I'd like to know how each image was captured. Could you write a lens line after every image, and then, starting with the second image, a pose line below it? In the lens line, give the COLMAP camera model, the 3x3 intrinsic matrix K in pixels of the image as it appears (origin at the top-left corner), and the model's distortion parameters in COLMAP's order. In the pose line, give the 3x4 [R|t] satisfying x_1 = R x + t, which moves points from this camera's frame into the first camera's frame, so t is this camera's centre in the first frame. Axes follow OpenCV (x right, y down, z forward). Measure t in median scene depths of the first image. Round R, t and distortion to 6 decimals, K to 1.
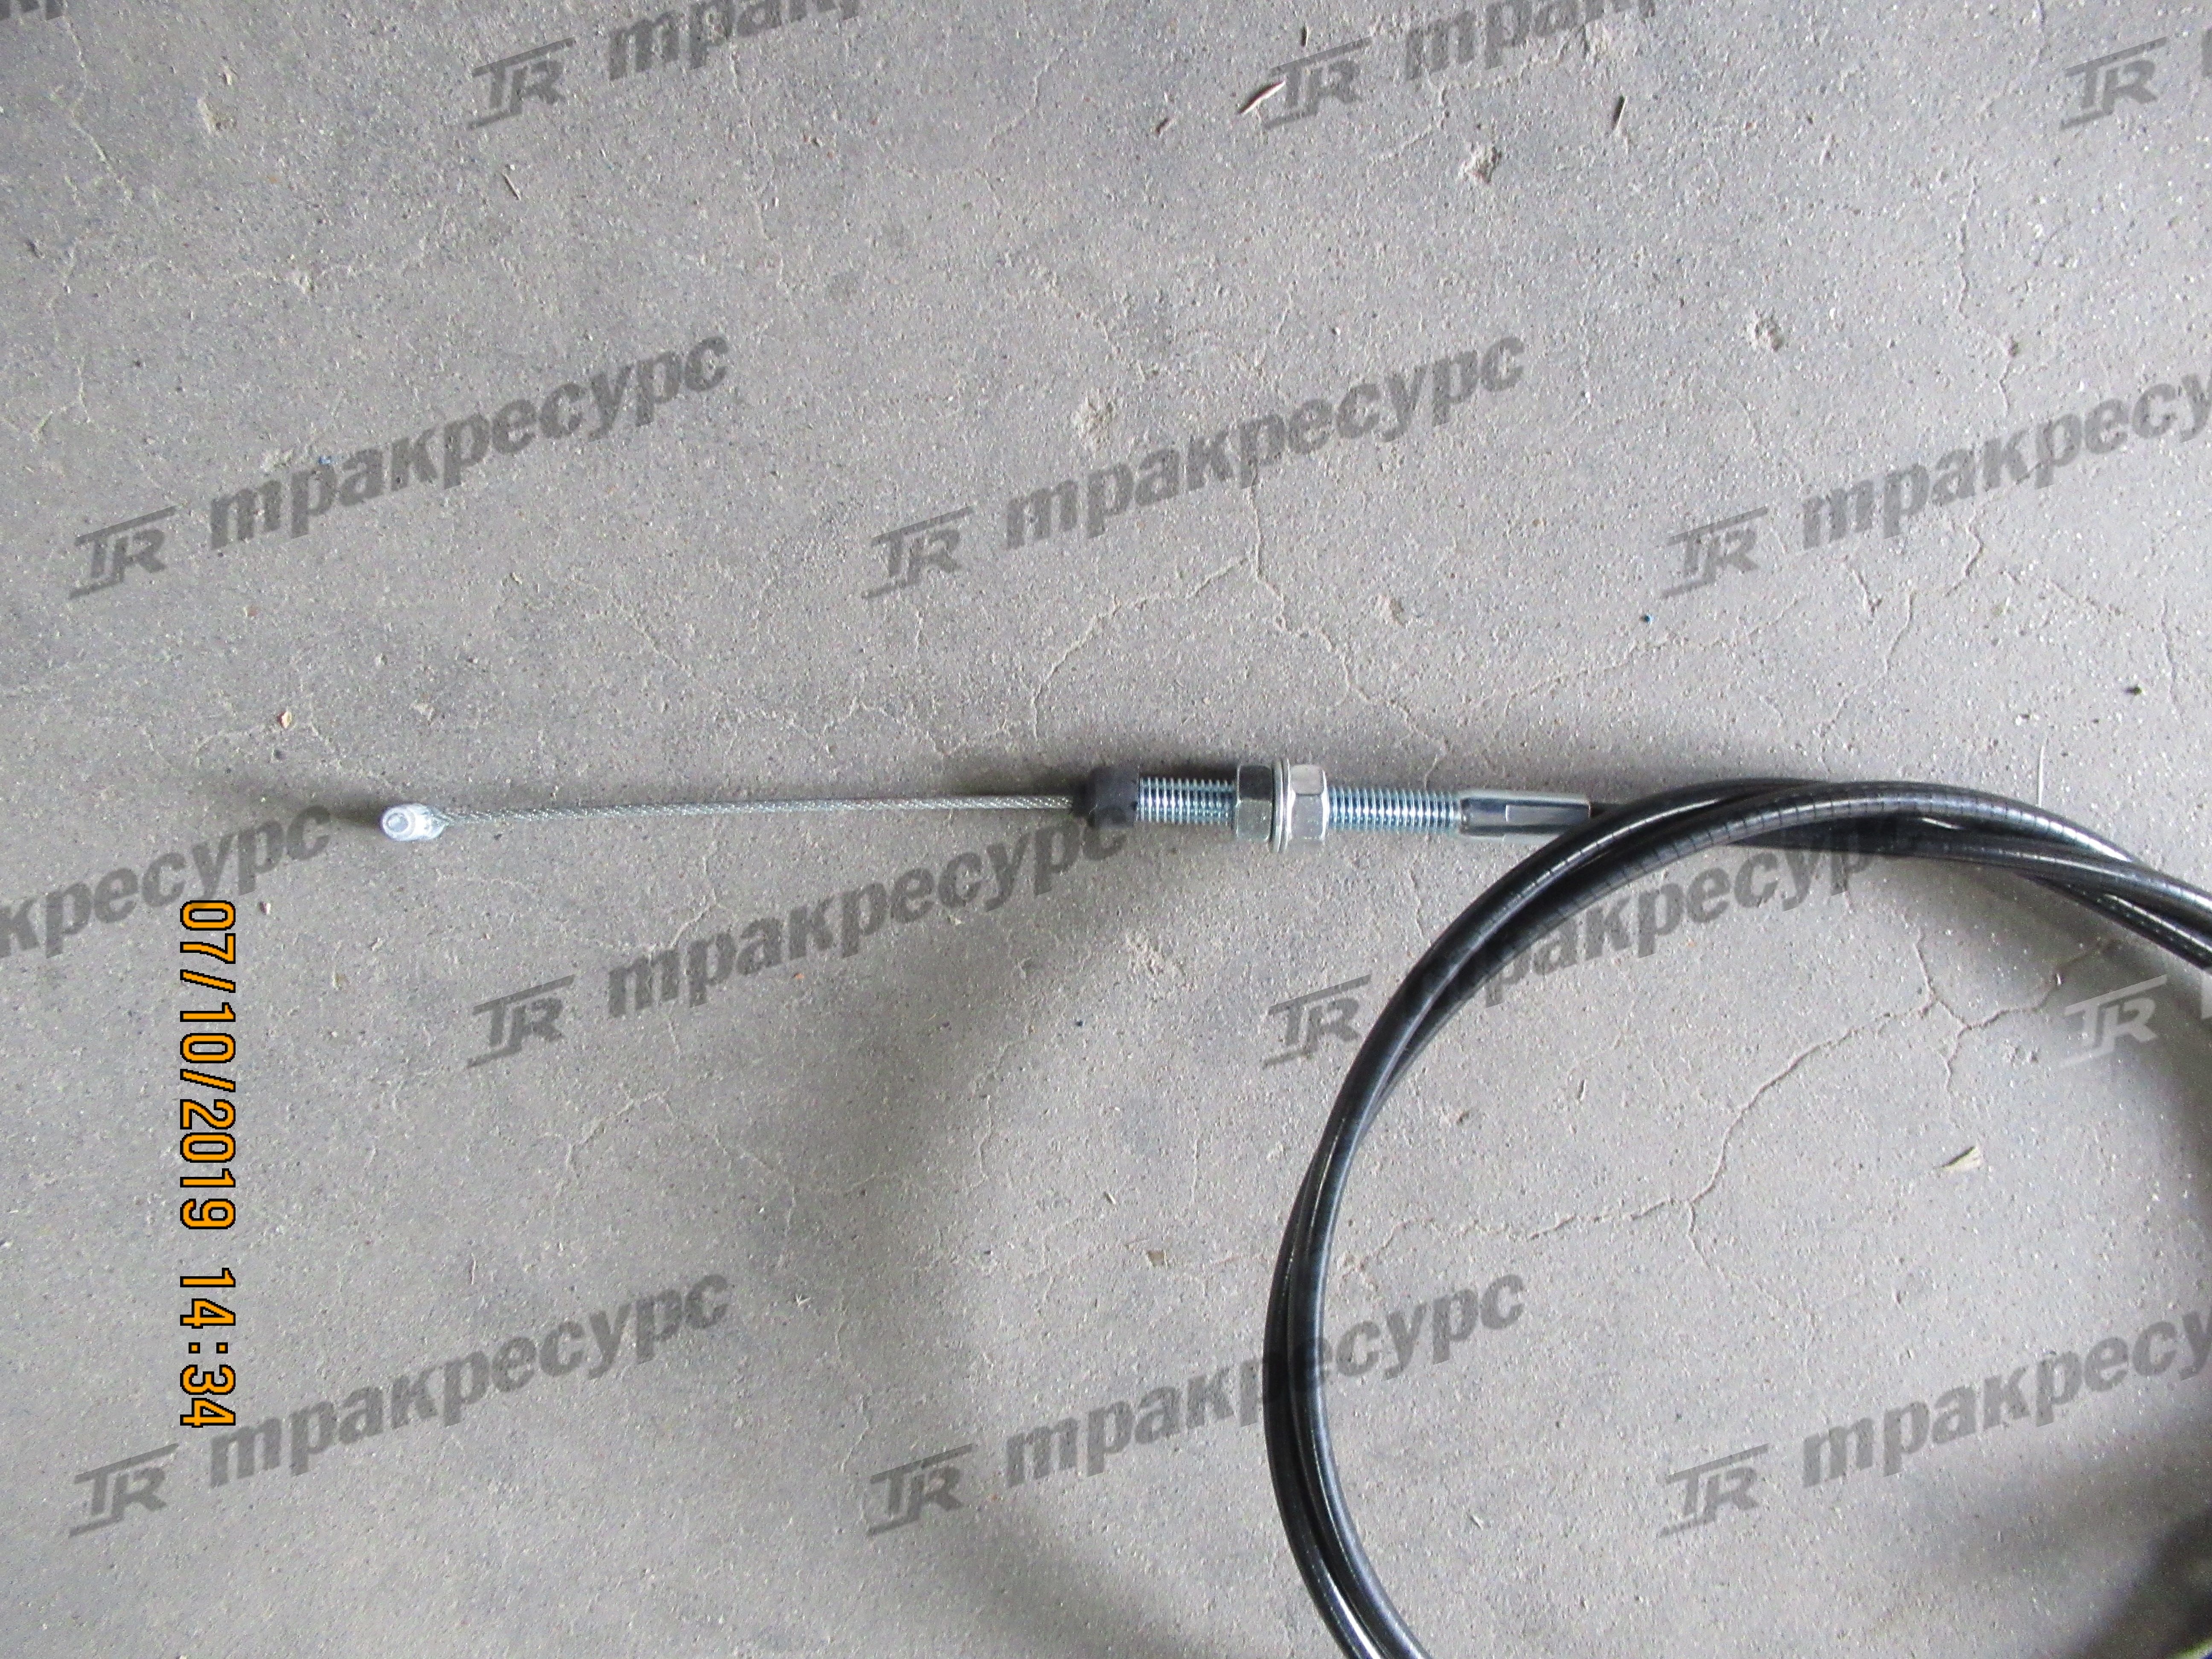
lens RADIAL K [[1699.9, 0, 1108.1], [0, 1699.9, 824.9], [0, 0, 1]] dist [-0.001789, -0.005296]
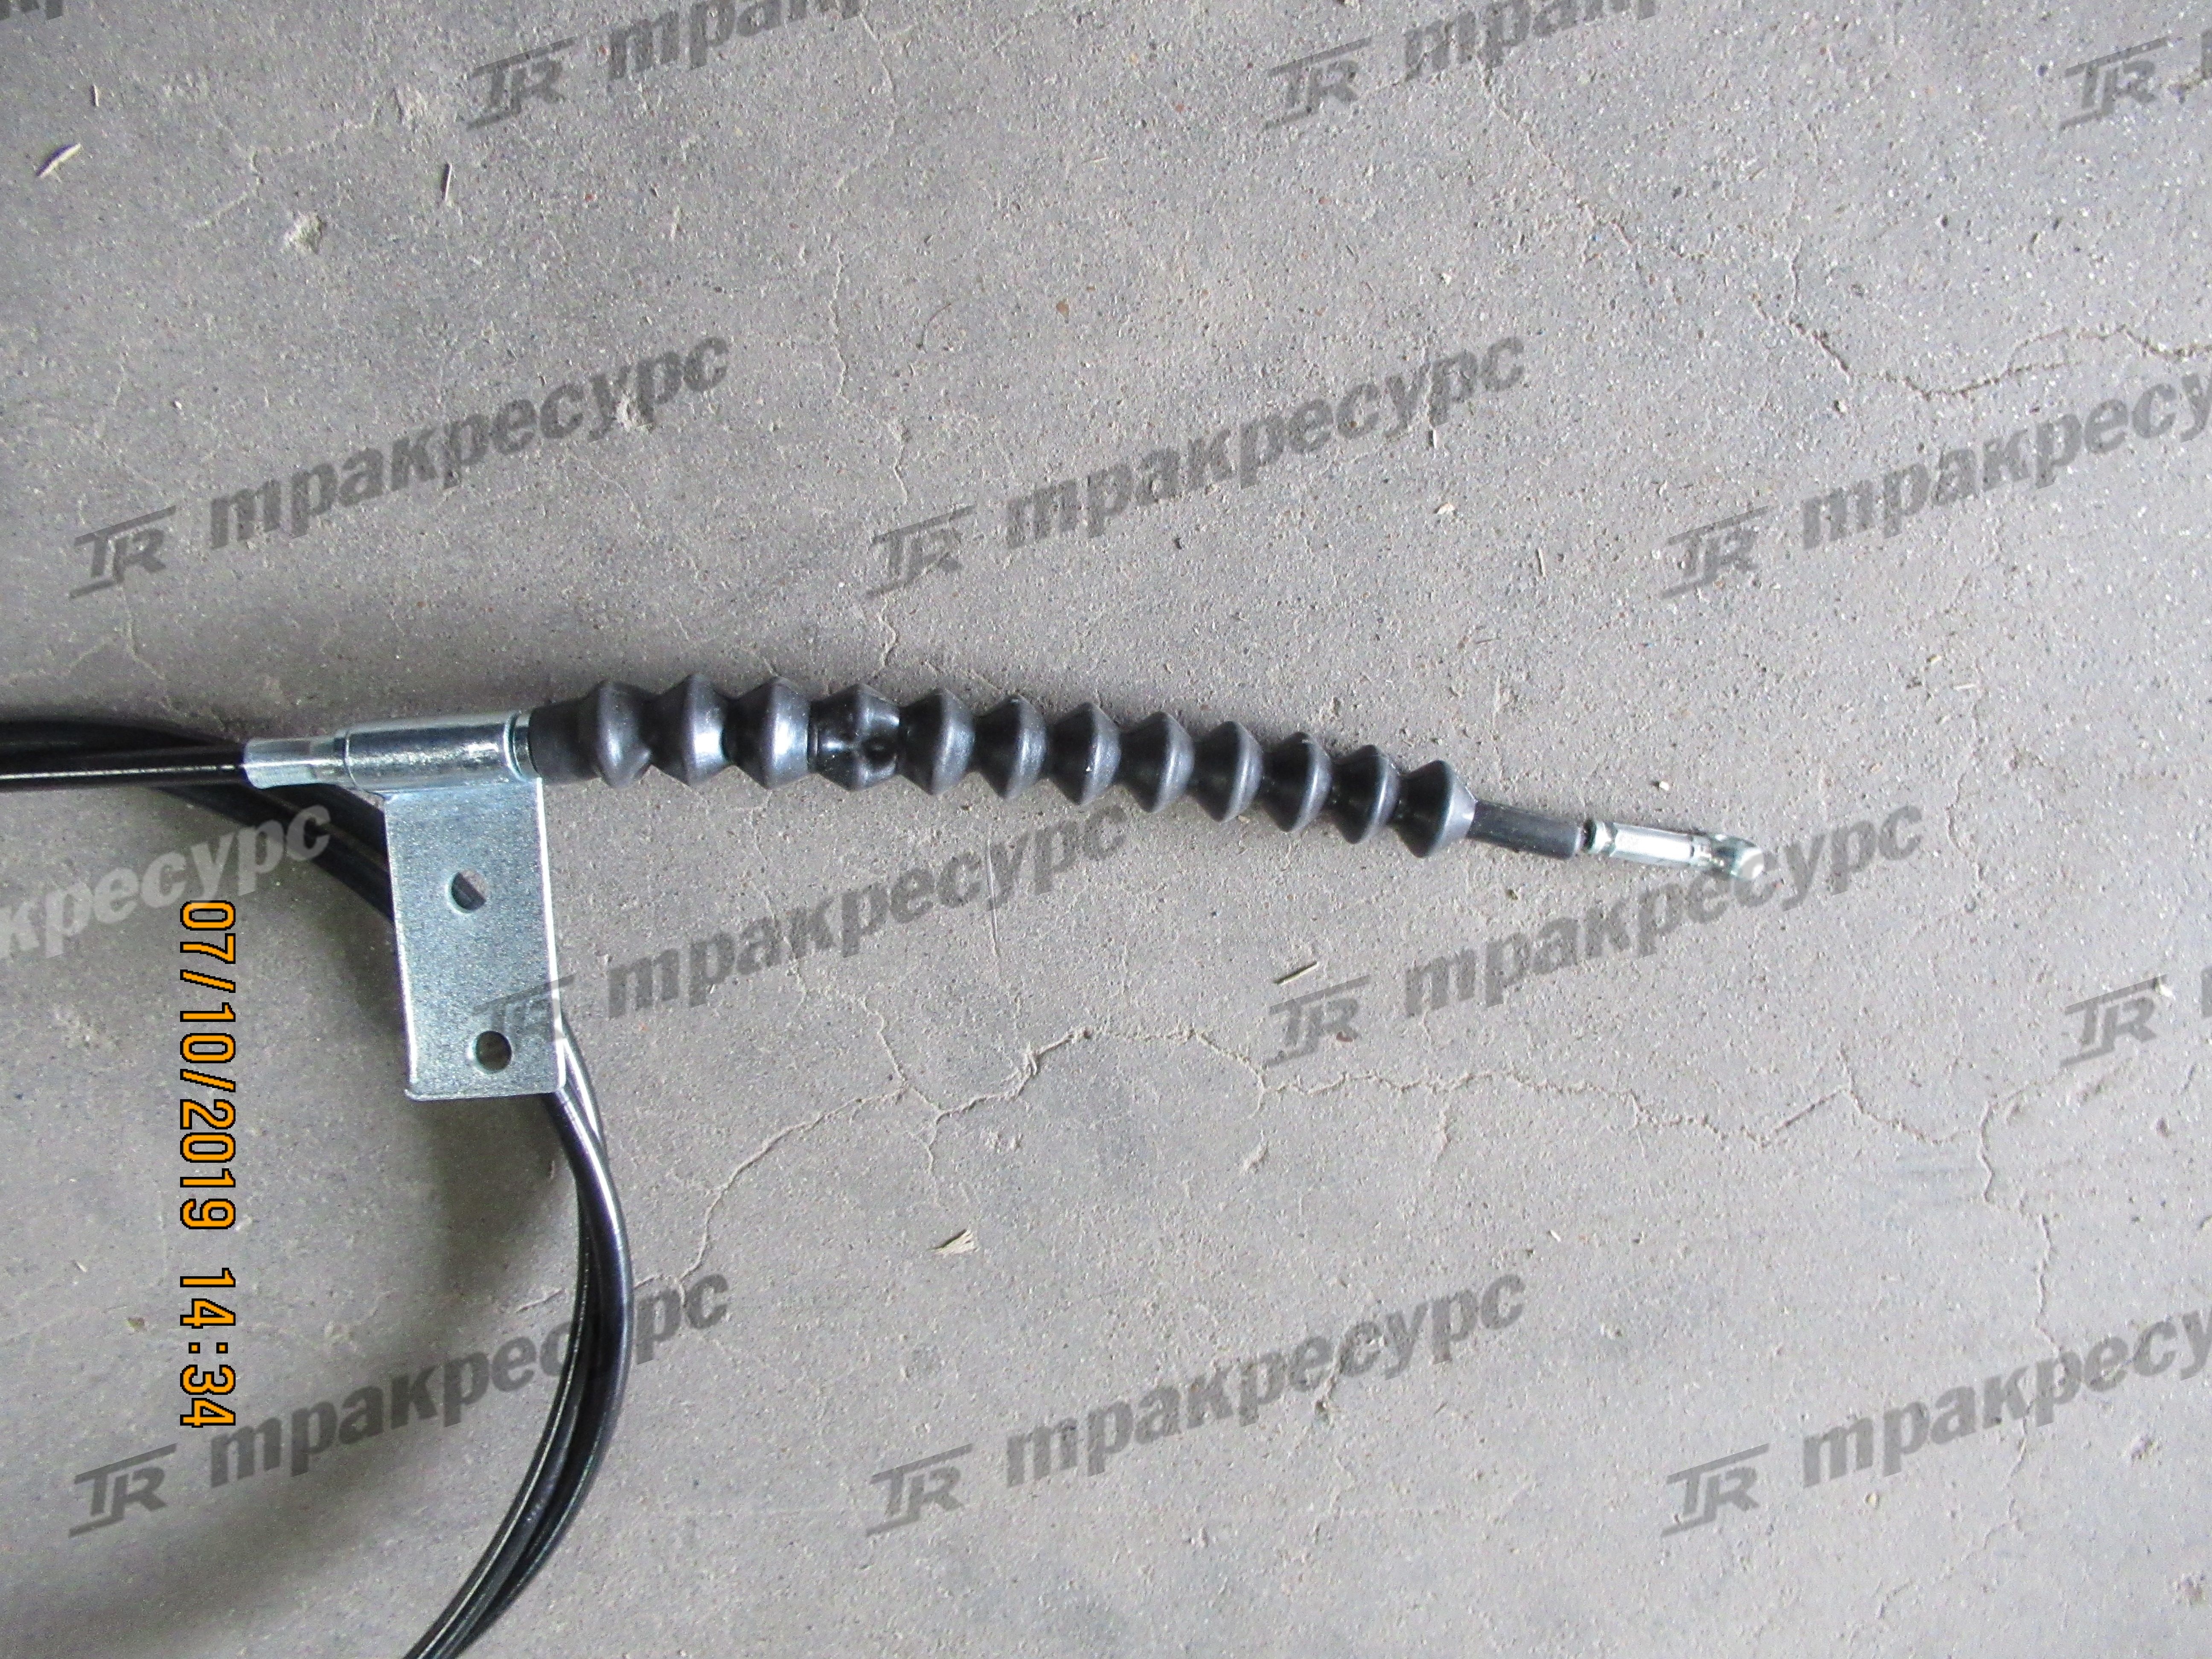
lens RADIAL K [[1699.9, 0, 1108.7], [0, 1699.9, 826.8], [0, 0, 1]] dist [-0.001789, -0.005296]
pose [[0.999788, 0.019870, 0.005400, 0.654260], [-0.020183, 0.997619, 0.065946, -0.126214], [-0.004077, -0.066041, 0.997809, 0.027440]]
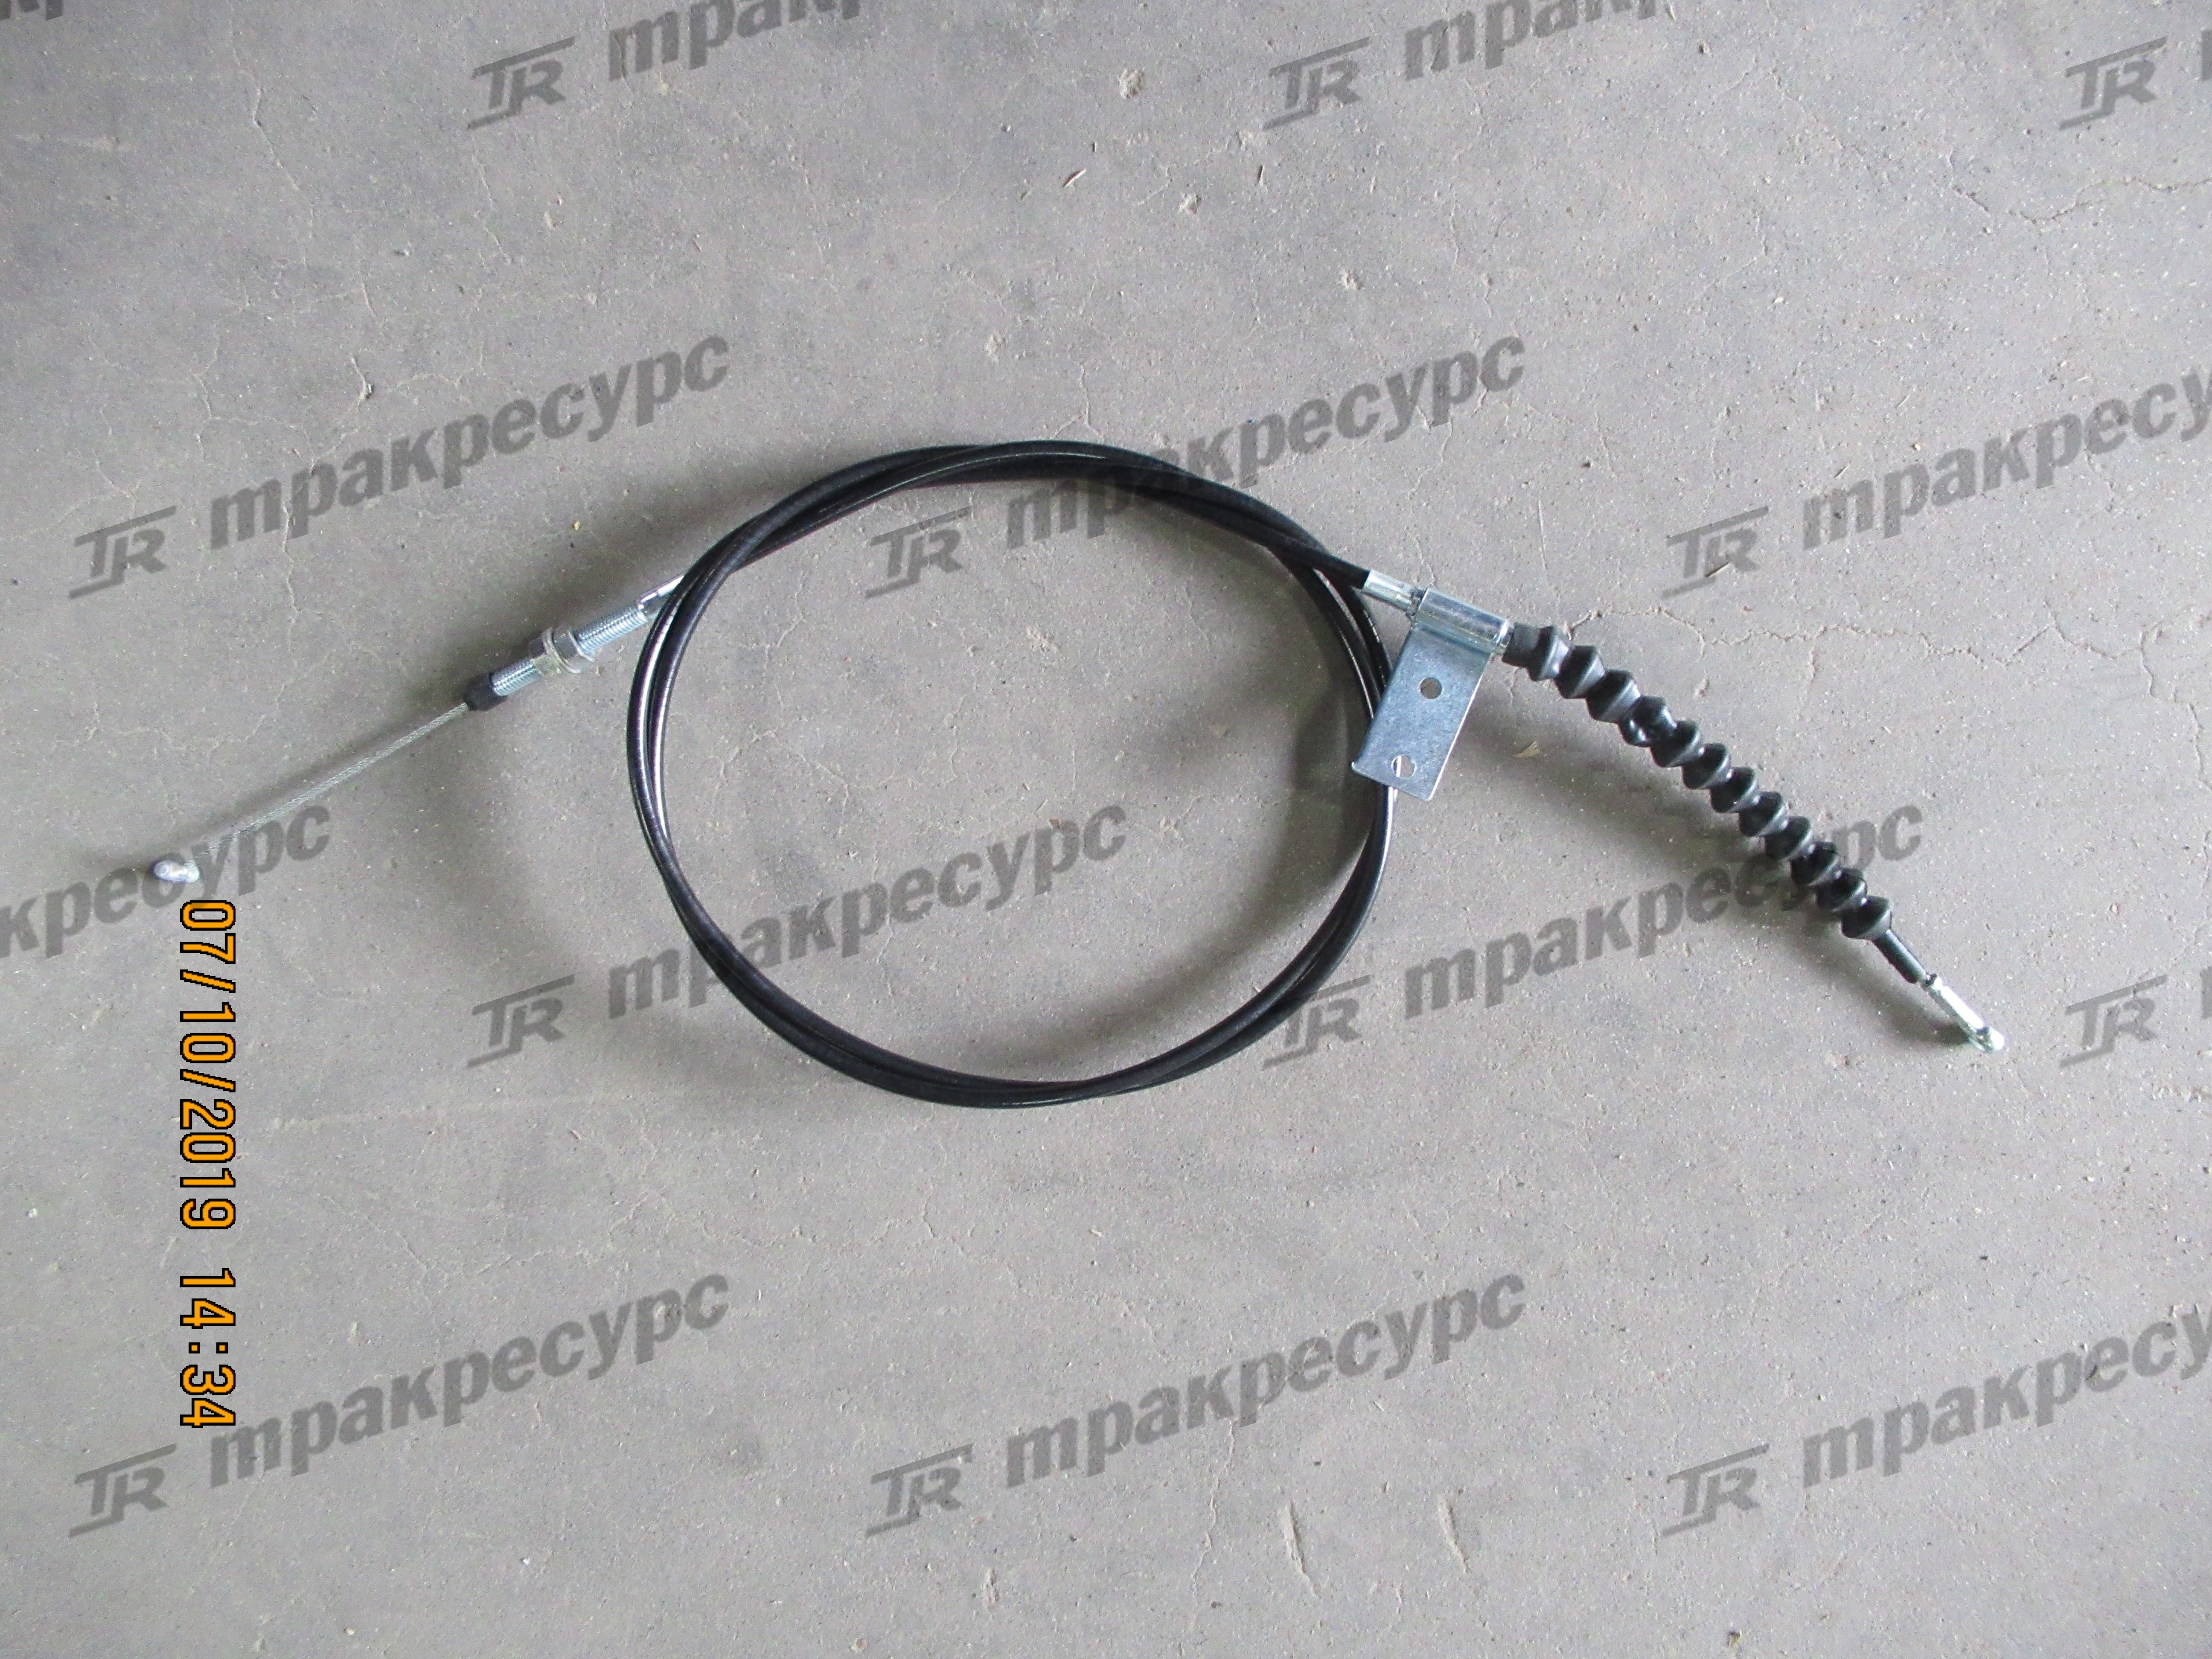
lens RADIAL K [[1699.9, 0, 1105.6], [0, 1699.9, 833.4], [0, 0, 1]] dist [-0.001789, -0.005296]
pose [[0.996474, -0.040757, -0.073339, 0.229872], [0.029388, 0.988261, -0.149921, 0.585947], [0.078588, 0.147237, 0.985974, -0.778939]]
